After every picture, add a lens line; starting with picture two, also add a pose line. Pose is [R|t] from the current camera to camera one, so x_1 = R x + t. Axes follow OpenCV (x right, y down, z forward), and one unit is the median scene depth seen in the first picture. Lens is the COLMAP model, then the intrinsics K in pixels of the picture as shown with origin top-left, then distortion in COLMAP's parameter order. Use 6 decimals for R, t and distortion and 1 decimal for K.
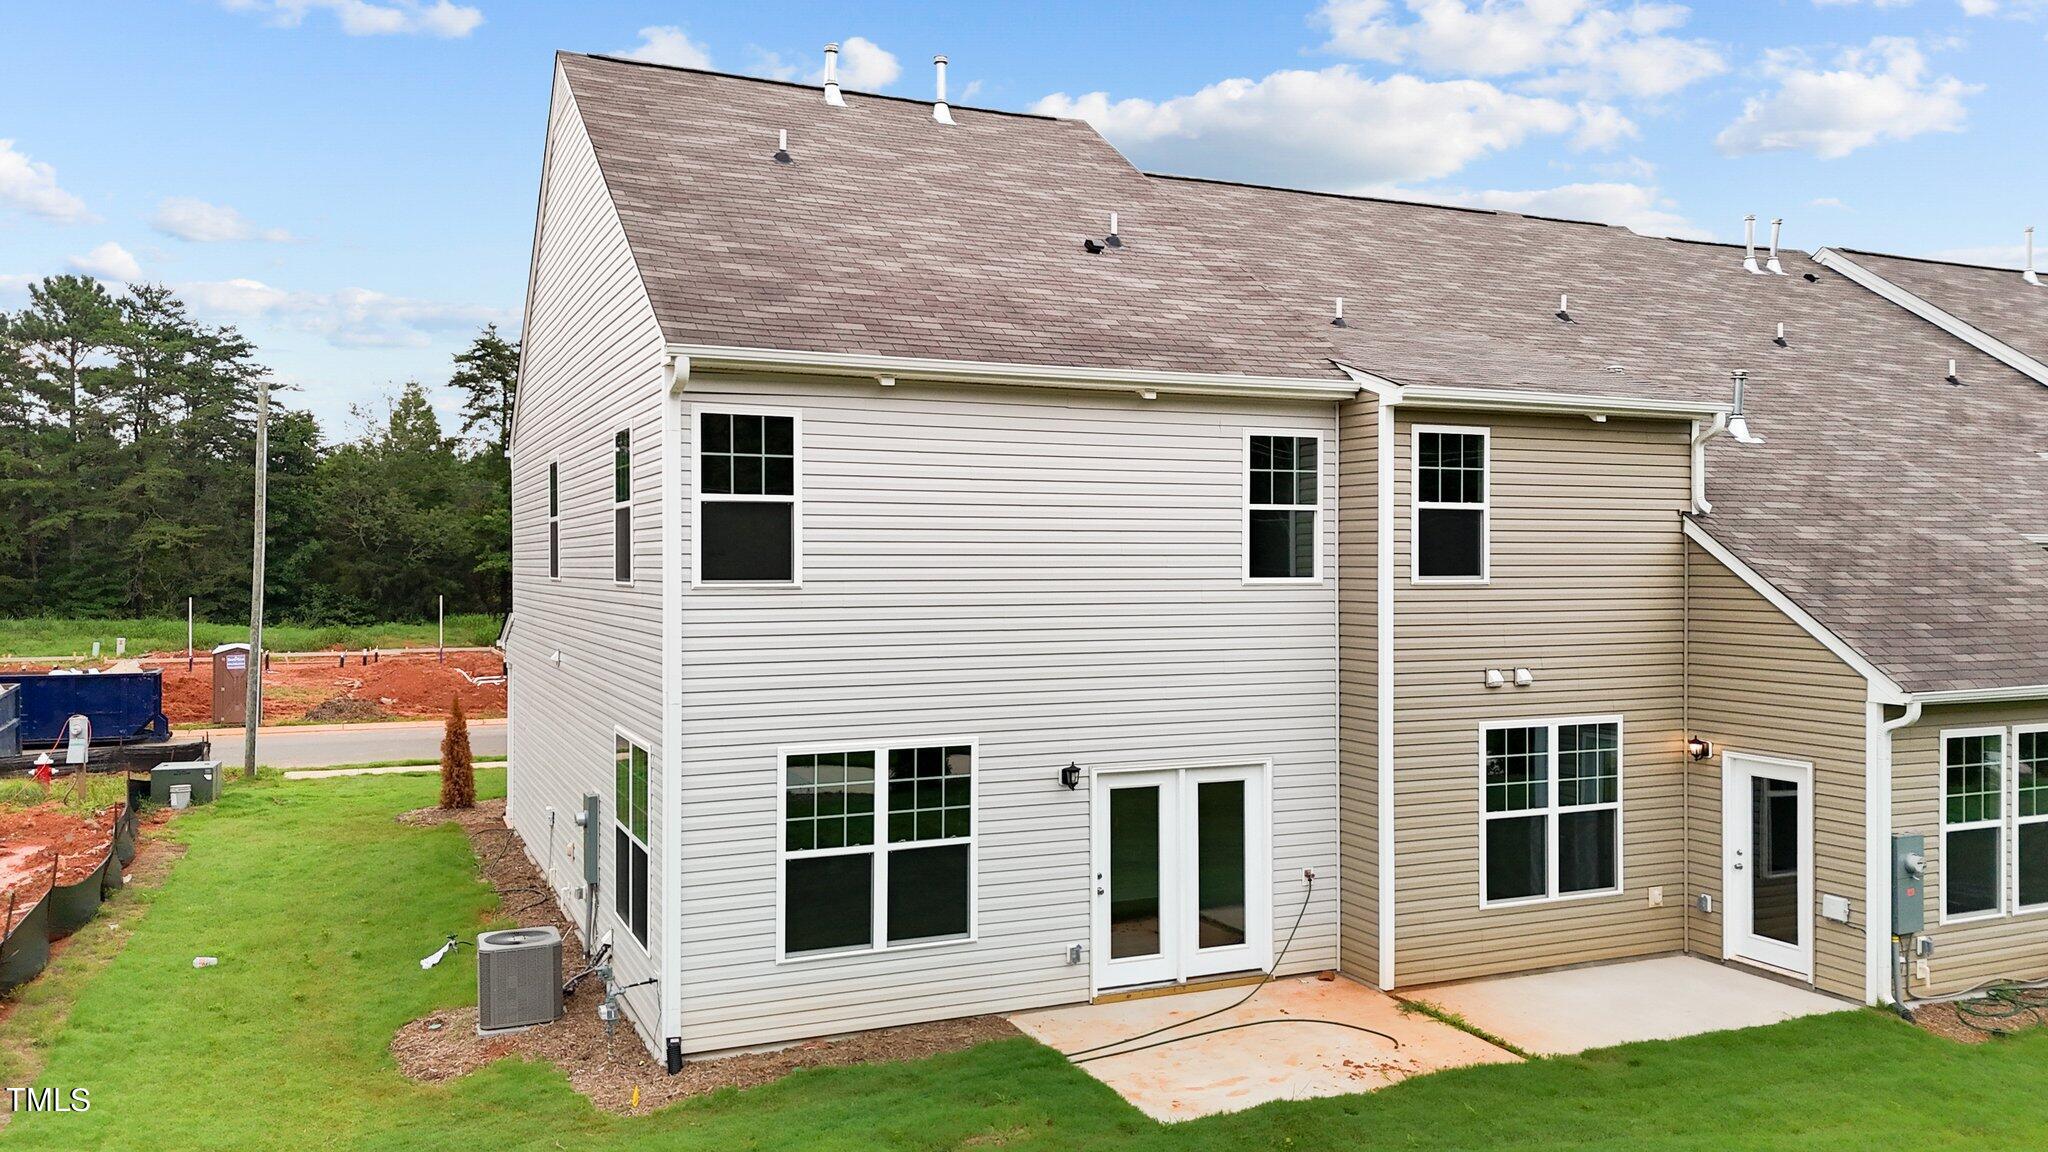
lens RADIAL K [[1535.0, 0, 1020.0], [0, 1535.0, 584.2], [0, 0, 1]] dist [0.020150, -0.019934]
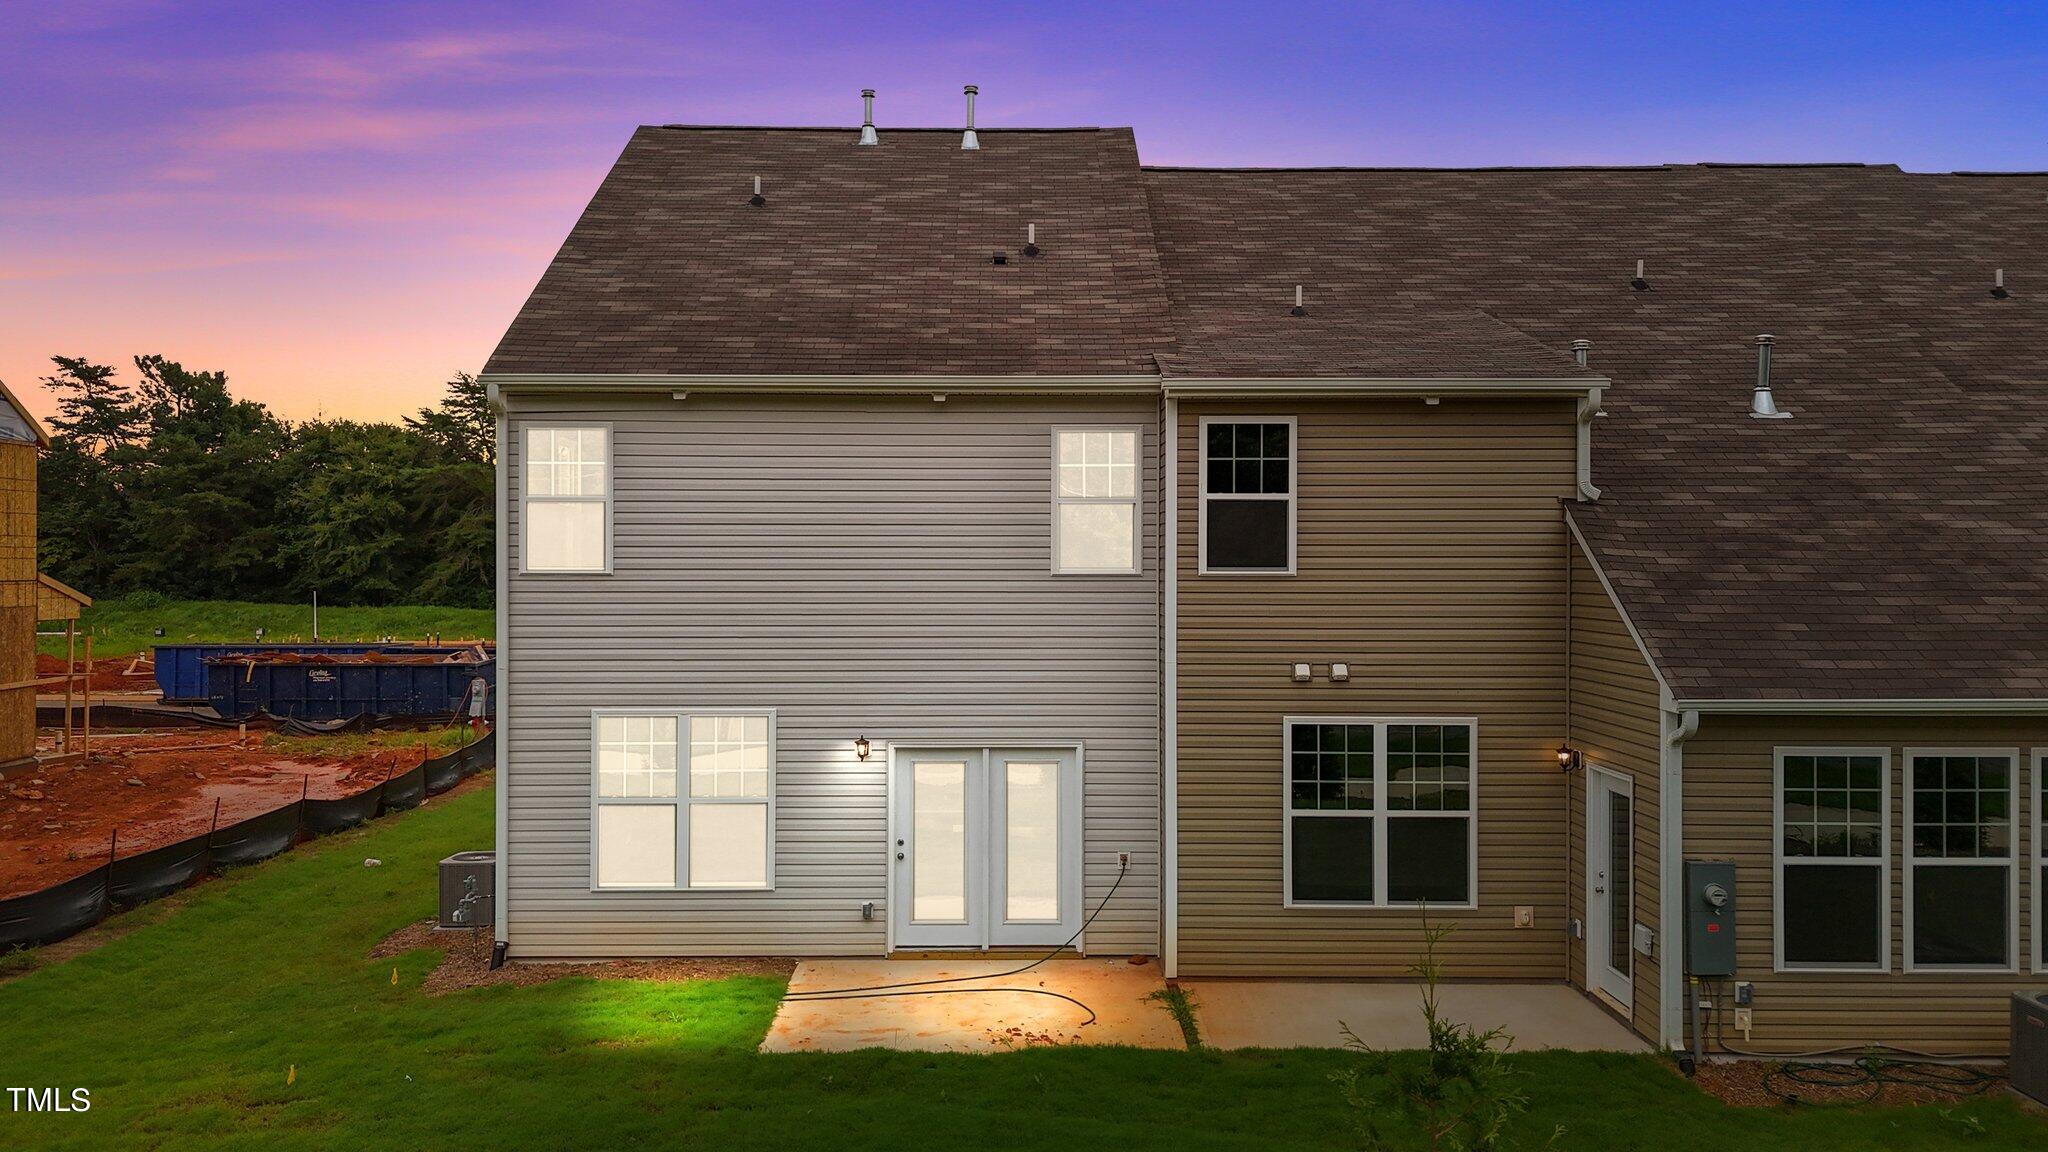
lens RADIAL K [[1535.0, 0, 1010.3], [0, 1535.0, 572.2], [0, 0, 1]] dist [0.020150, -0.019934]
pose [[0.915987, 0.004218, -0.401185, 0.534822], [-0.007174, 0.999957, -0.005868, 0.004637], [0.401143, 0.008254, 0.915978, 0.032804]]
